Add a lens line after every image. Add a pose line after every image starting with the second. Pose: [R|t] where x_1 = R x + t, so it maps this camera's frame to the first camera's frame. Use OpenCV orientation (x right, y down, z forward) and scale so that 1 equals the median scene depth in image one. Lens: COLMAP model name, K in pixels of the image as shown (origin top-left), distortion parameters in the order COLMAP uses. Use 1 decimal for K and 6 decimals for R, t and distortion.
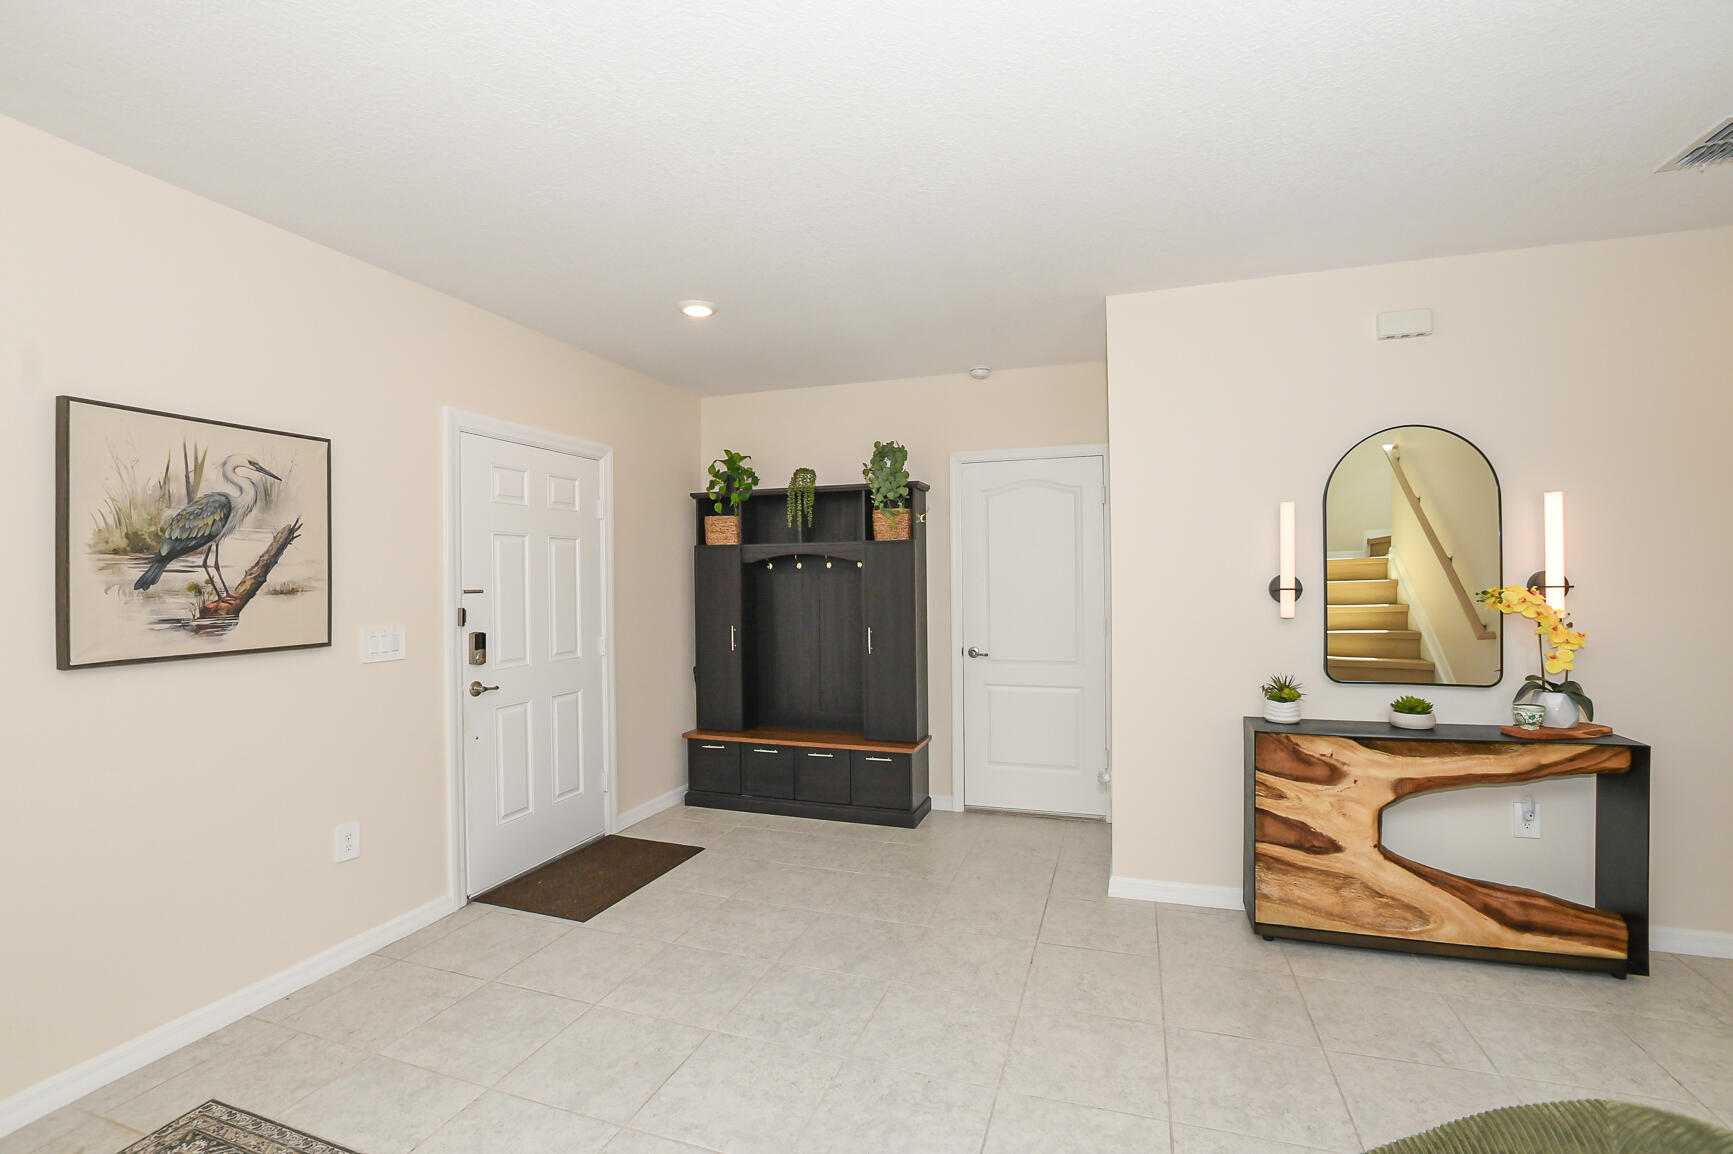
lens RADIAL K [[781.2, 0, 865.6], [0, 781.2, 579.4], [0, 0, 1]] dist [-0.017563, 0.000118]
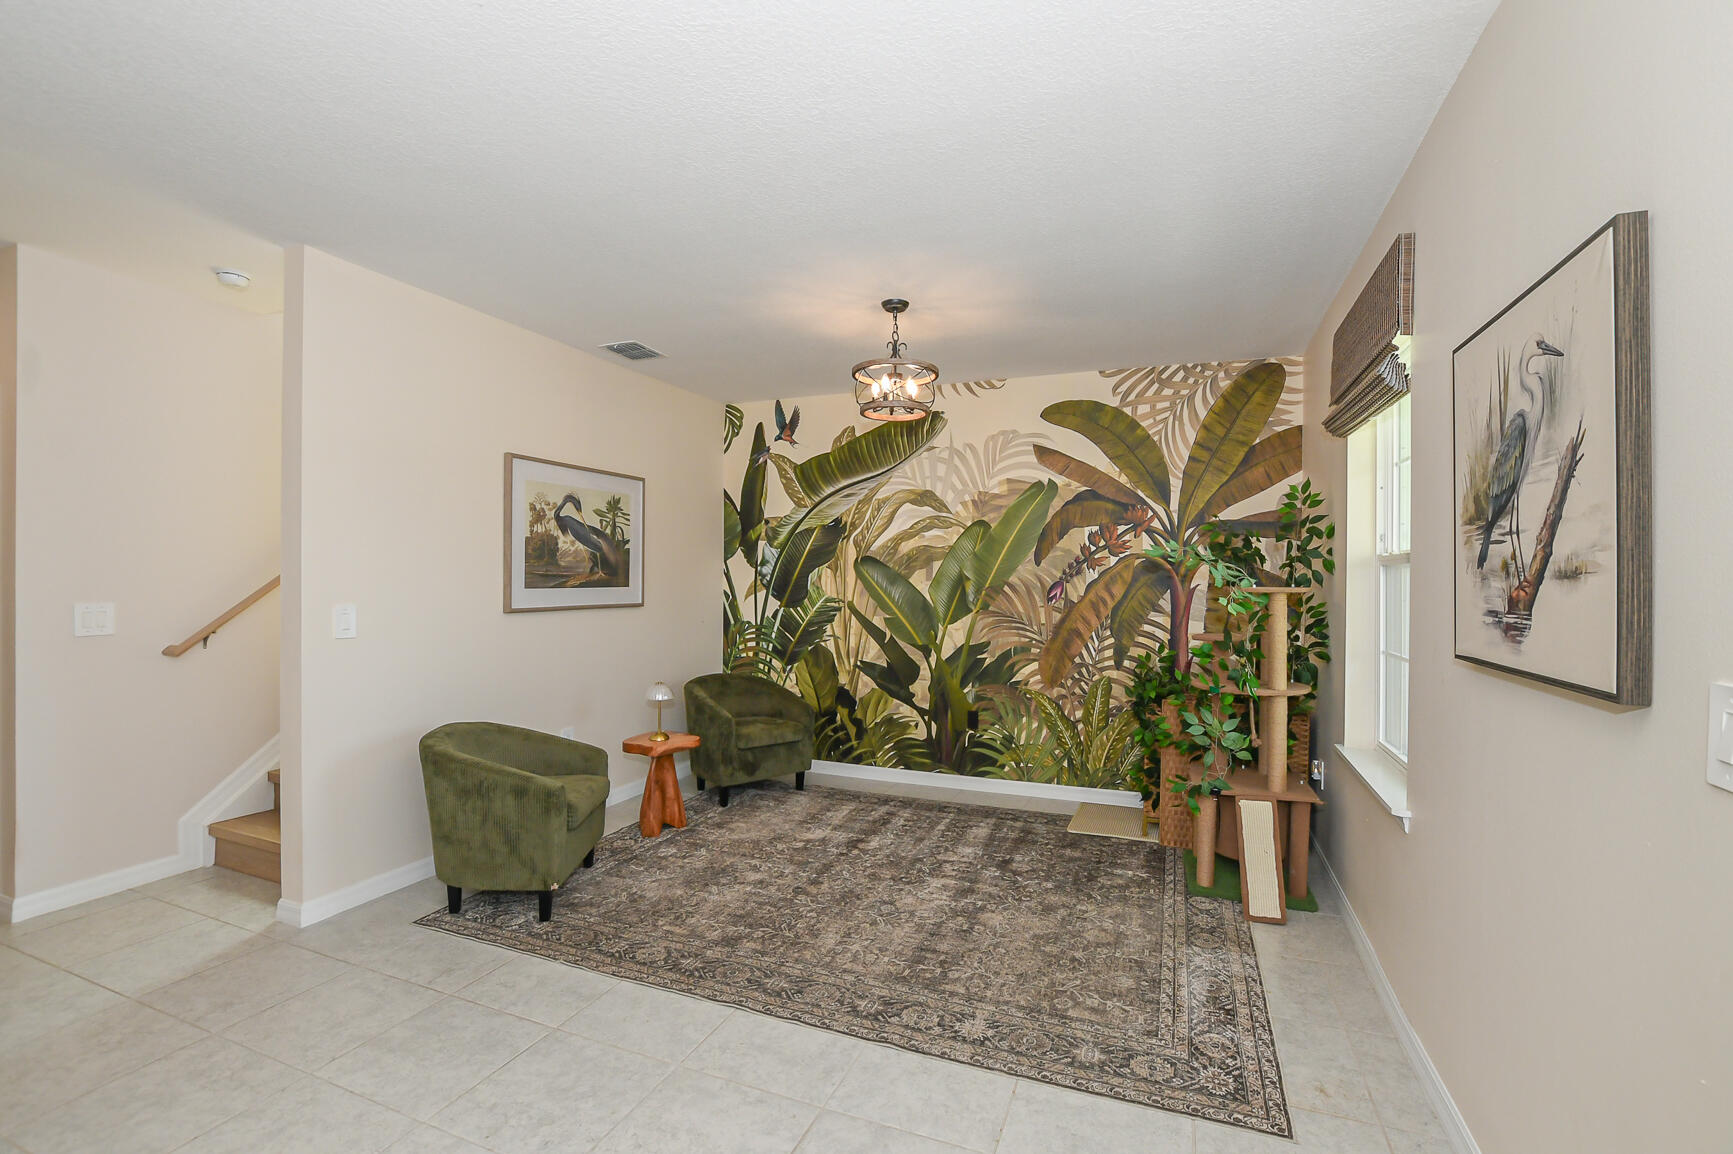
lens RADIAL K [[781.2, 0, 862.6], [0, 781.2, 576.9], [0, 0, 1]] dist [-0.017563, 0.000118]
pose [[-0.998912, 0.004690, 0.046398, -0.342803], [0.004673, 0.999989, -0.000462, 0.017504], [-0.046400, -0.000245, -0.998923, 1.653777]]
